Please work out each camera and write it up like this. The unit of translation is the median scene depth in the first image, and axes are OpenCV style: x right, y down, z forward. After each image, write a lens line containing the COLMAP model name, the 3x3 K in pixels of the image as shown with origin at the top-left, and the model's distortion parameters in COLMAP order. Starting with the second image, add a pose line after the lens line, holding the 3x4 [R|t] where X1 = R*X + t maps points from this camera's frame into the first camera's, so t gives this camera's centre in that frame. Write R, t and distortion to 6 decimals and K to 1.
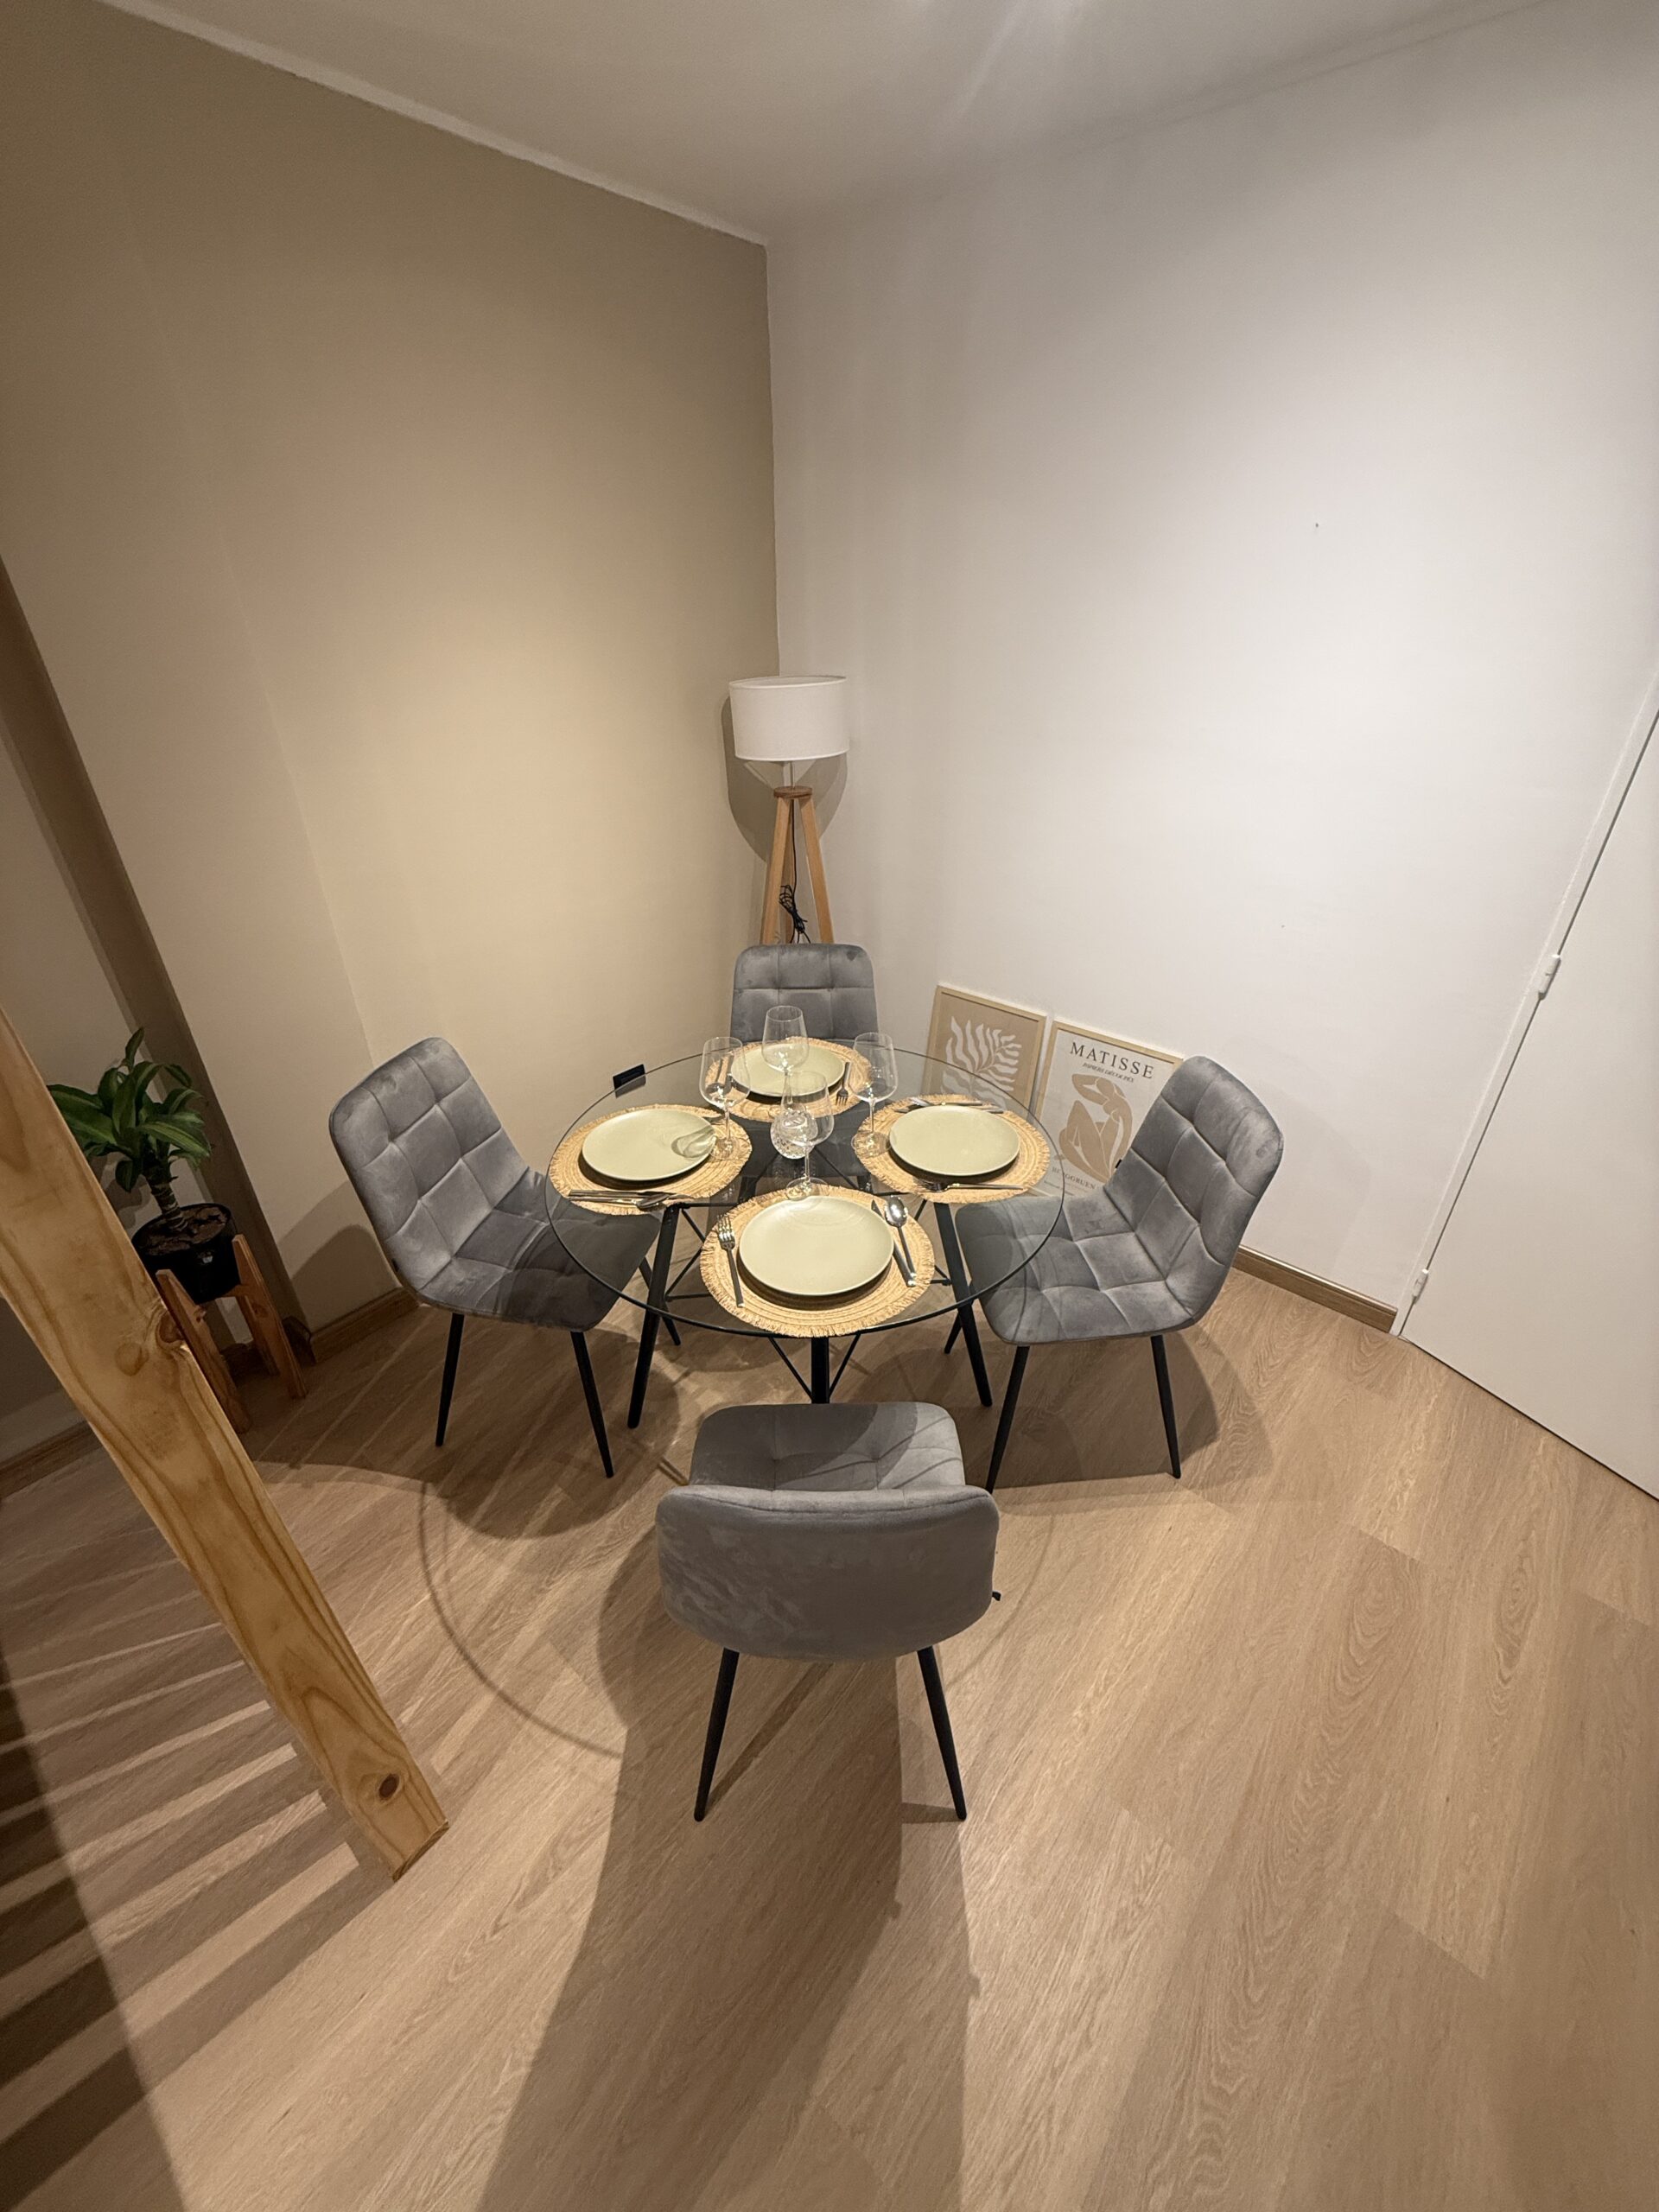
lens RADIAL K [[882.8, 0, 829.2], [0, 882.8, 1101.5], [0, 0, 1]] dist [-0.001152, 0.000540]
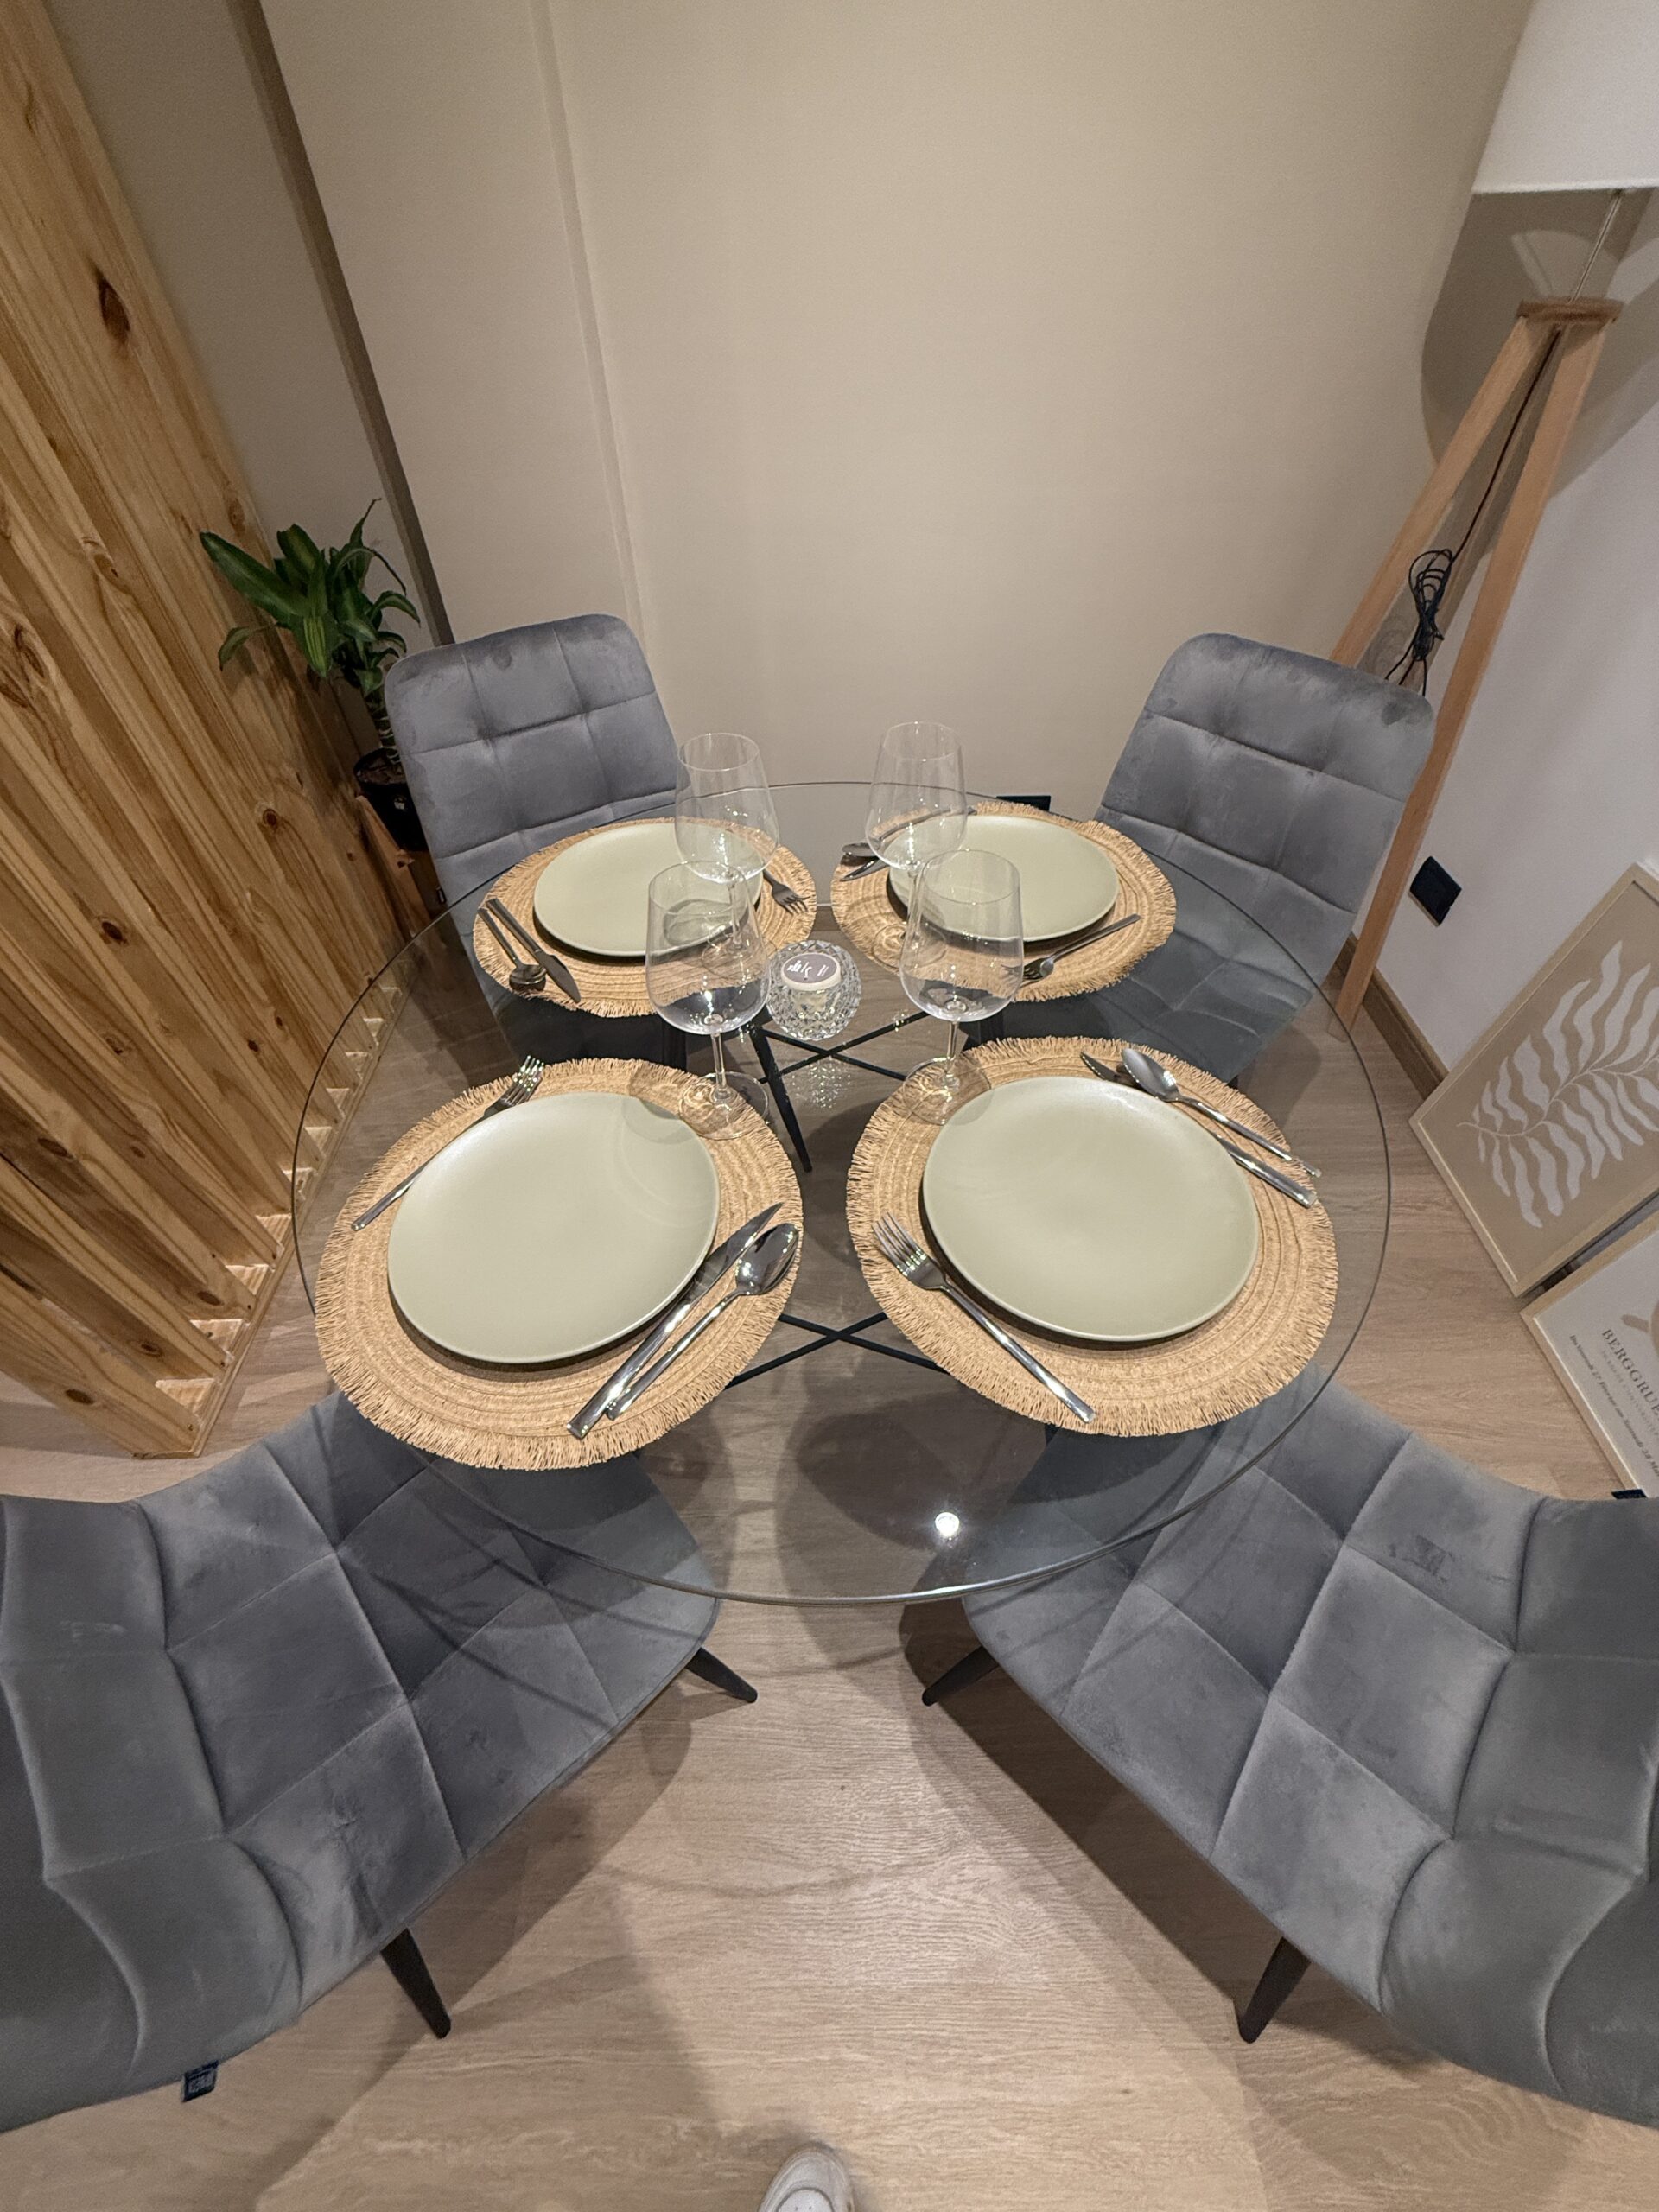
lens RADIAL K [[882.8, 0, 832.3], [0, 882.8, 1101.5], [0, 0, 1]] dist [-0.001152, 0.000540]
pose [[0.661560, 0.545386, -0.514677, 0.283644], [-0.358508, 0.832844, 0.421715, -0.137772], [0.658643, -0.094474, 0.746501, 0.711854]]
